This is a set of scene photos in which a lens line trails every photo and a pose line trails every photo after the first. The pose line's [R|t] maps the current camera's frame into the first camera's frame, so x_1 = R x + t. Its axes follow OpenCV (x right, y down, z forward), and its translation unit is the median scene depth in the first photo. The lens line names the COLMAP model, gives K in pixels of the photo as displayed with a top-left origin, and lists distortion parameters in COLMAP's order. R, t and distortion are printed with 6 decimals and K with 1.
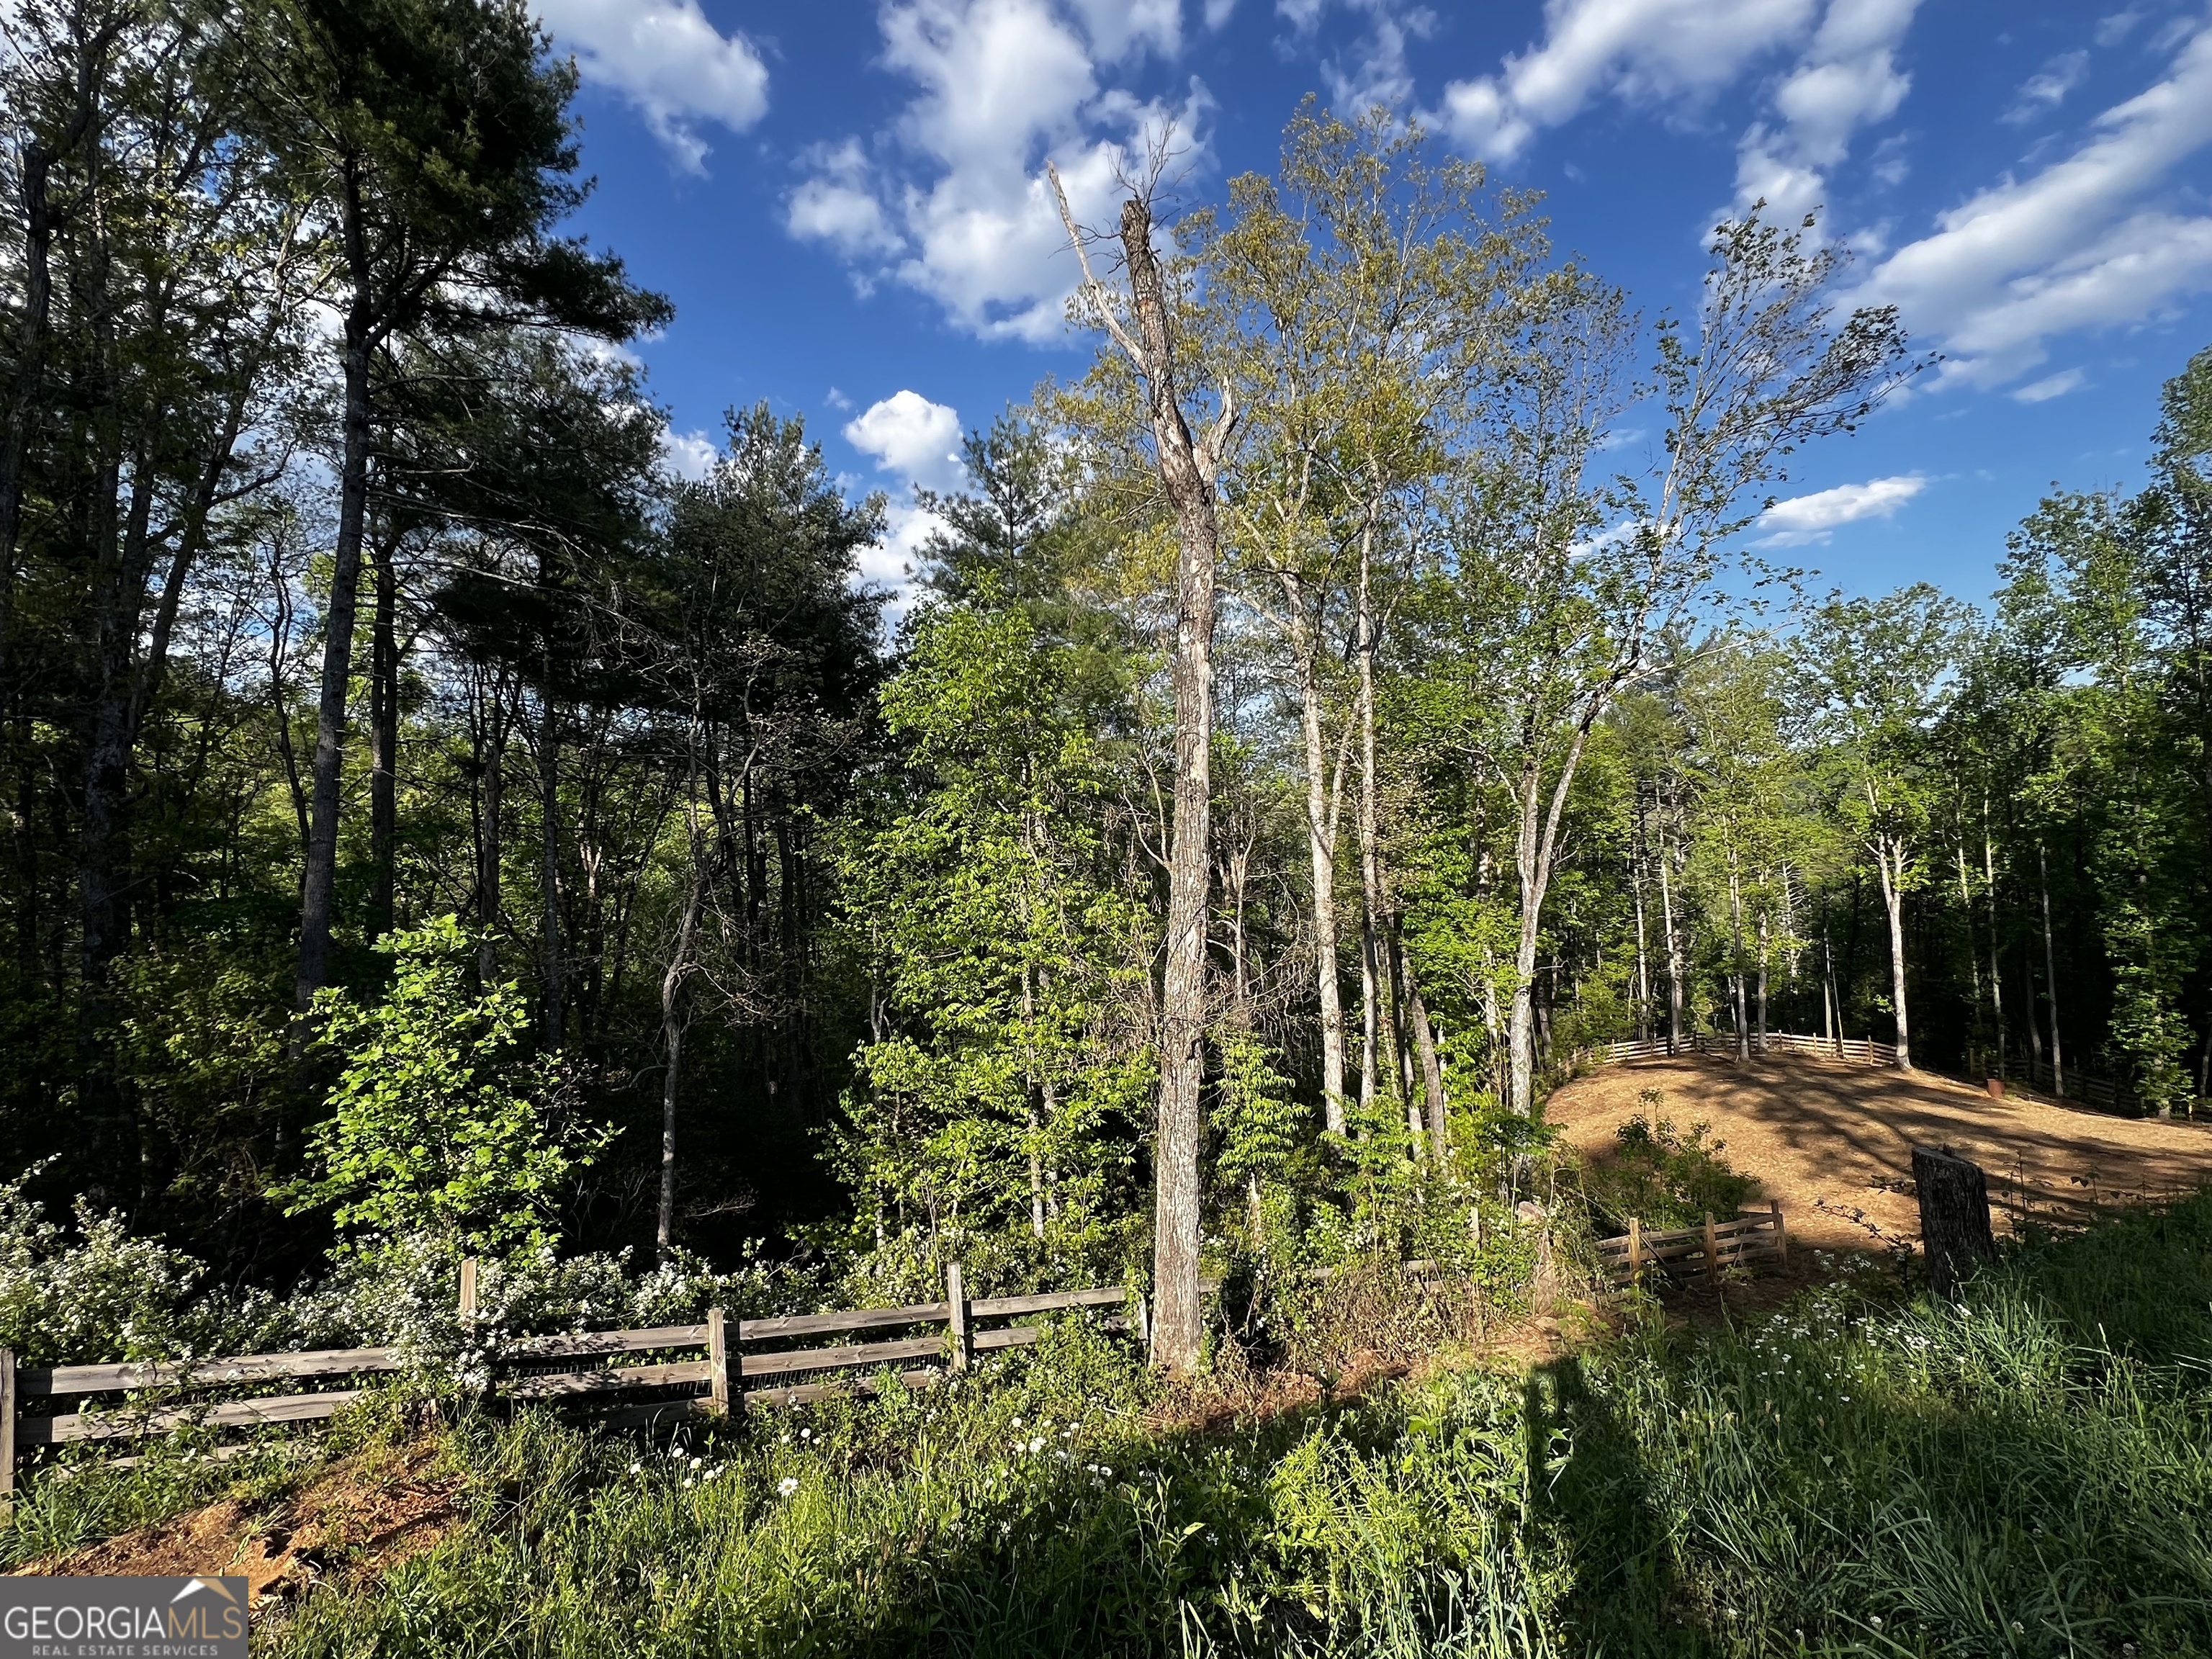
lens RADIAL K [[1051.9, 0, 1106.0], [0, 1051.9, 829.5], [0, 0, 1]] dist [0.001070, 0.000776]
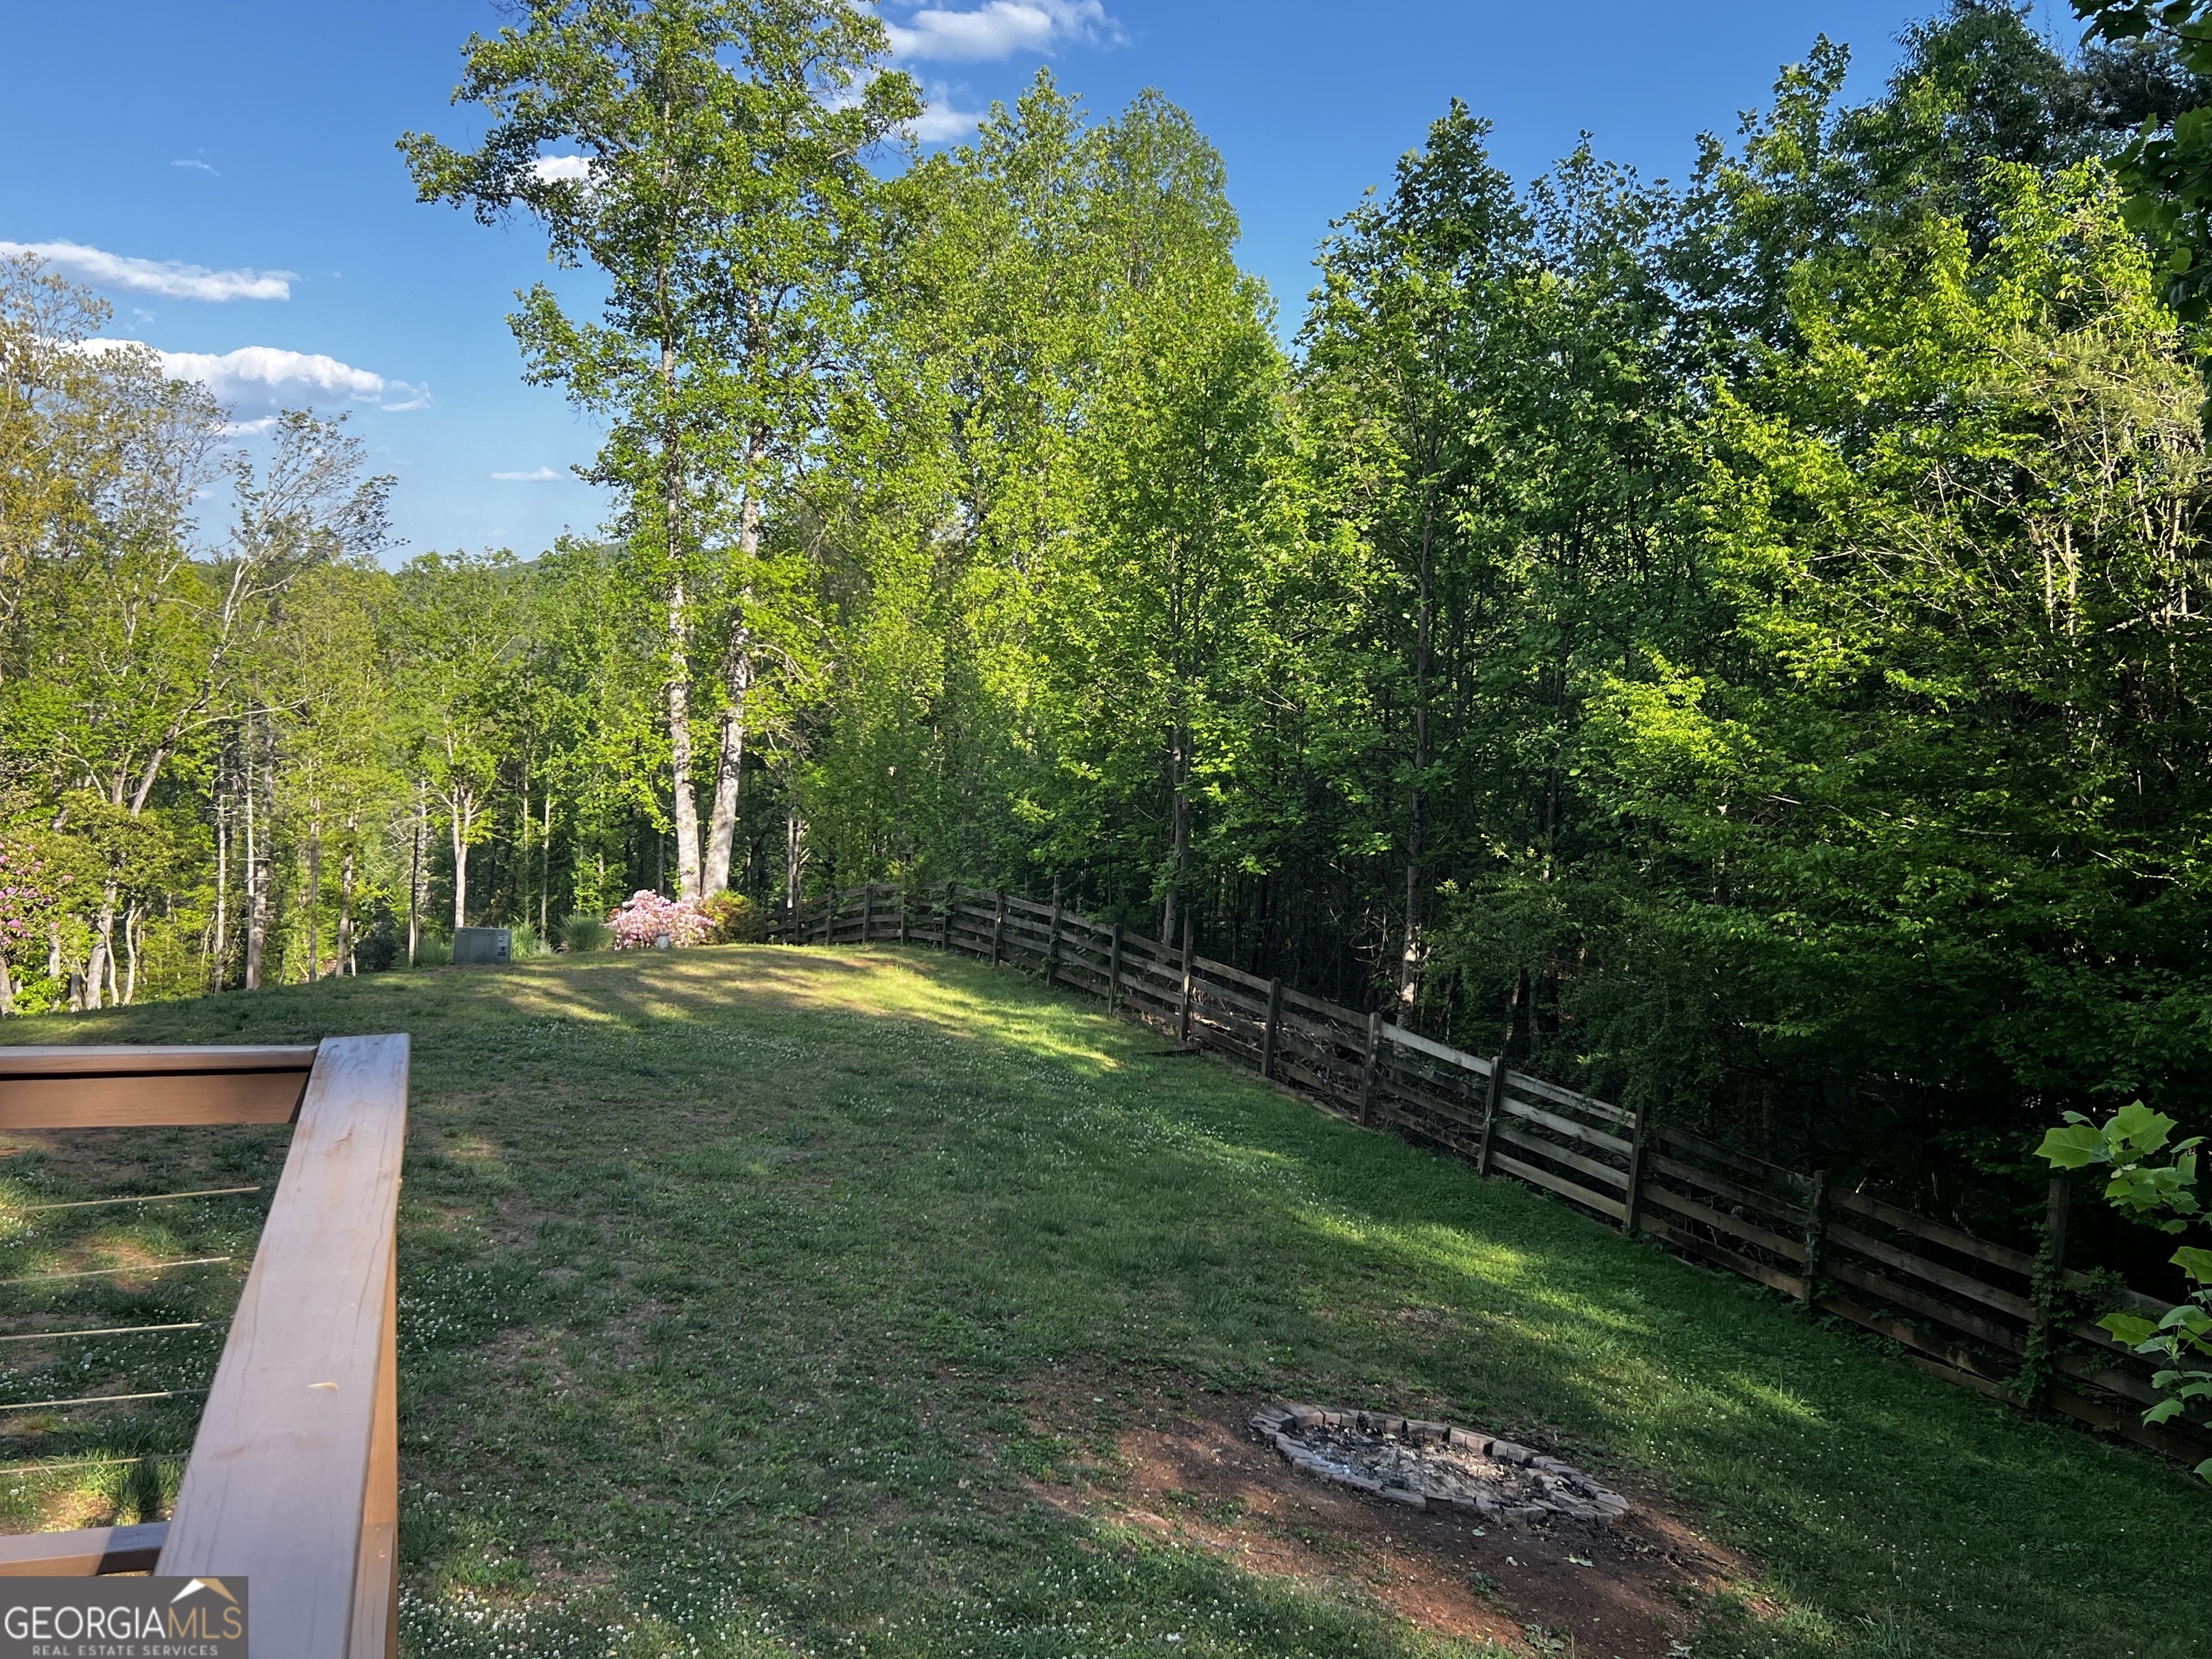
lens RADIAL K [[1868.3, 0, 1106.0], [0, 1868.3, 829.5], [0, 0, 1]] dist [0.119371, -0.263924]
pose [[0.628559, 0.024835, 0.777365, -0.247072], [-0.095857, 0.994344, 0.045741, -0.082620], [-0.771832, -0.103266, 0.627385, -0.542027]]
